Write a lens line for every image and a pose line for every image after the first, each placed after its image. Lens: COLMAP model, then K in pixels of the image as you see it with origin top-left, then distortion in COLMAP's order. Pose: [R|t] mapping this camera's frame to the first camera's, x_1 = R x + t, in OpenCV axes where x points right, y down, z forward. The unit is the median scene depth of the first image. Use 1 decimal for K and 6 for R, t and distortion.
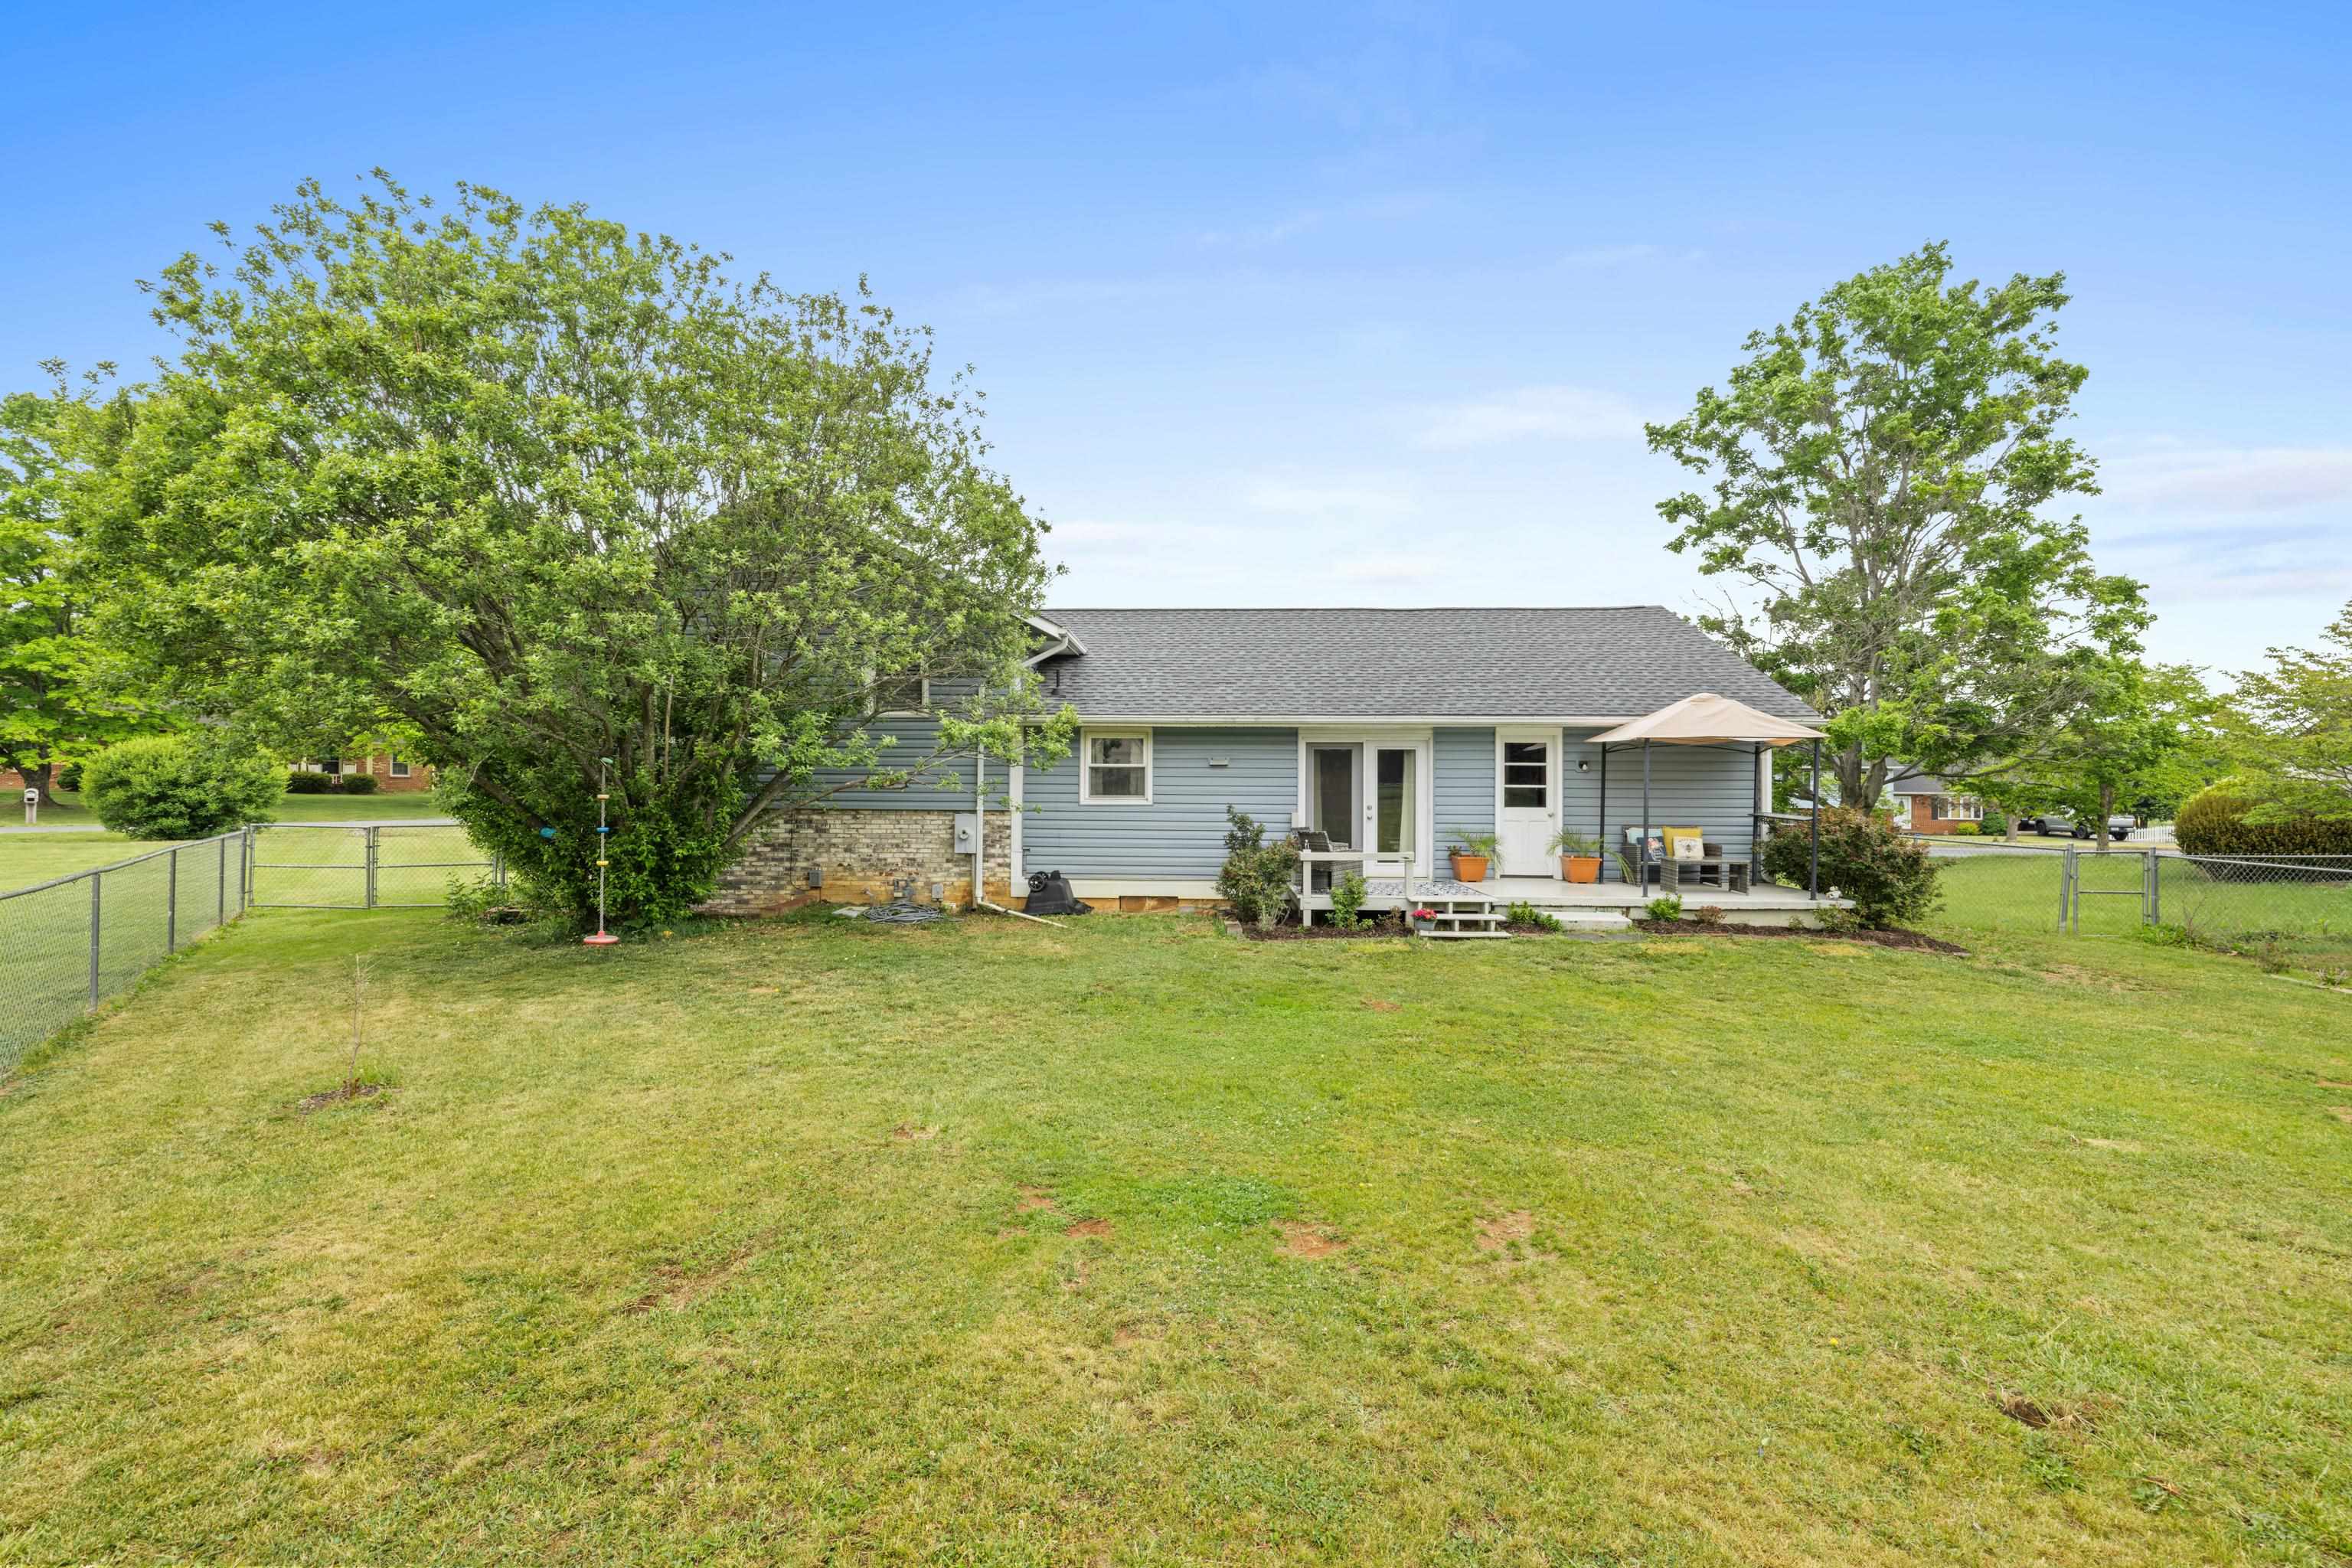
lens RADIAL K [[993.0, 0, 1172.7], [0, 993.0, 783.6], [0, 0, 1]] dist [0.001419, 0.001353]
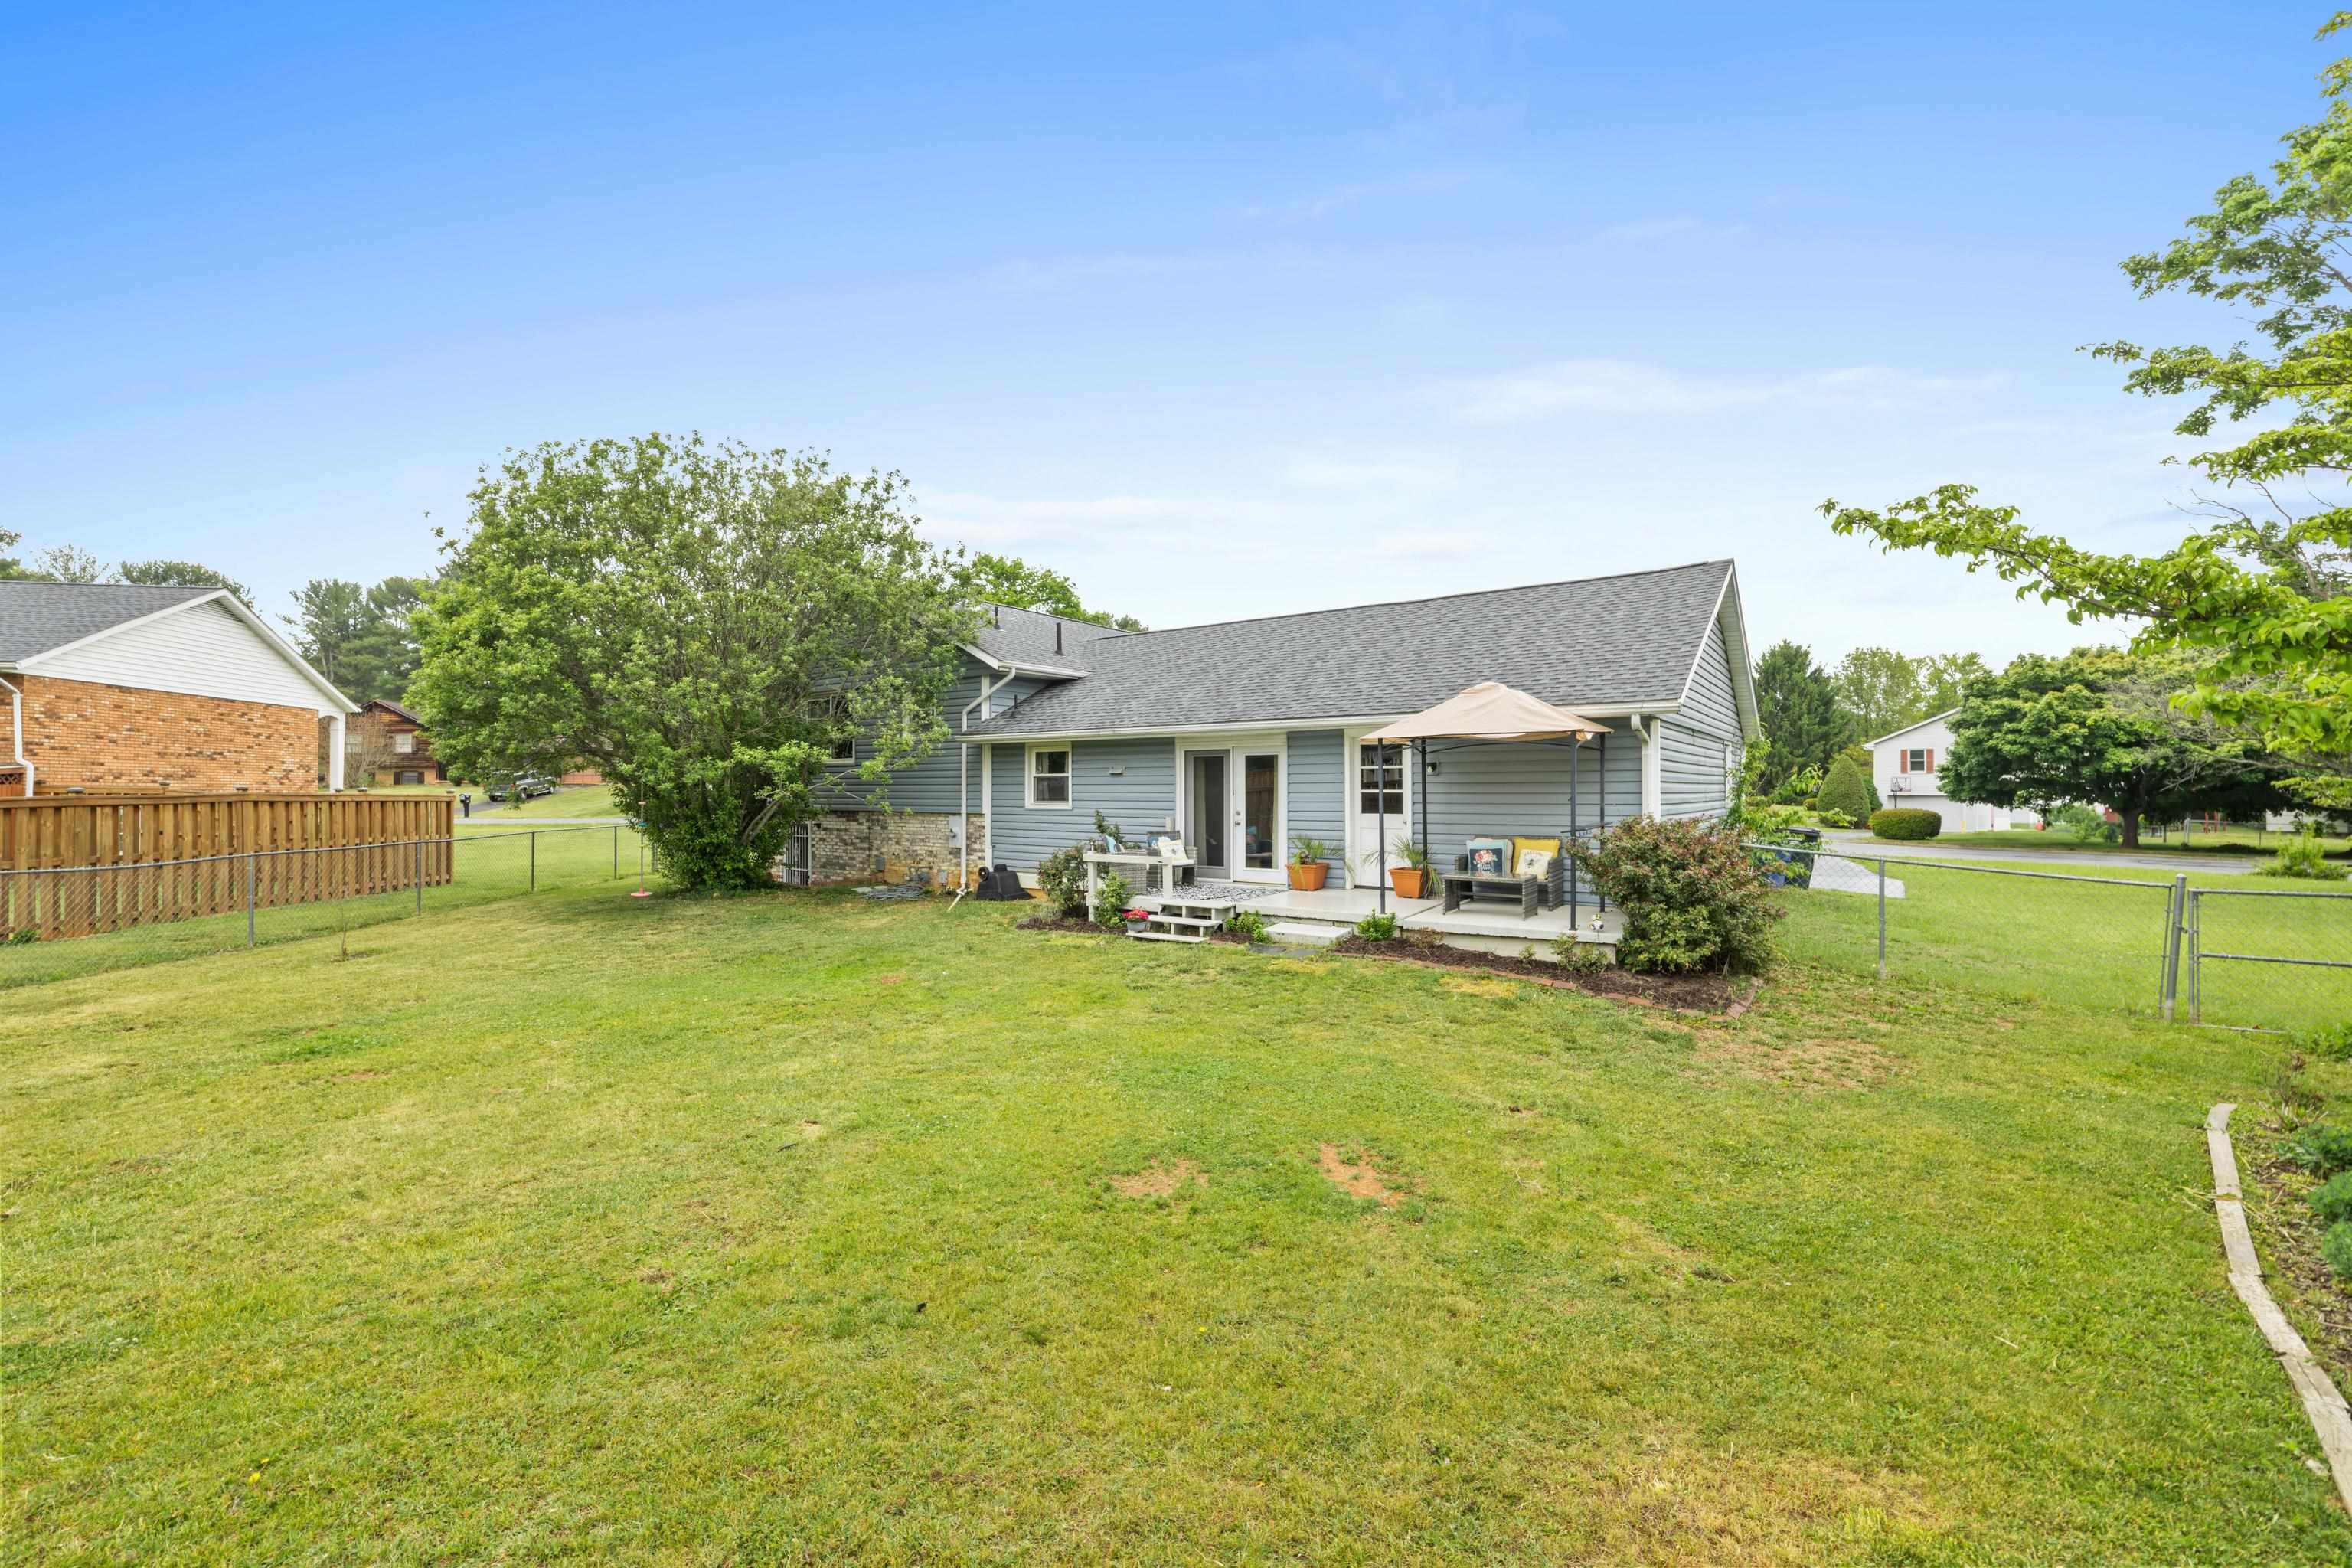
lens RADIAL K [[993.0, 0, 1168.2], [0, 993.0, 783.0], [0, 0, 1]] dist [0.001419, 0.001353]
pose [[0.831107, -0.010504, -0.556014, 0.796921], [0.010359, 0.999941, -0.003406, -0.004181], [0.556016, -0.002929, 0.831166, 0.132100]]
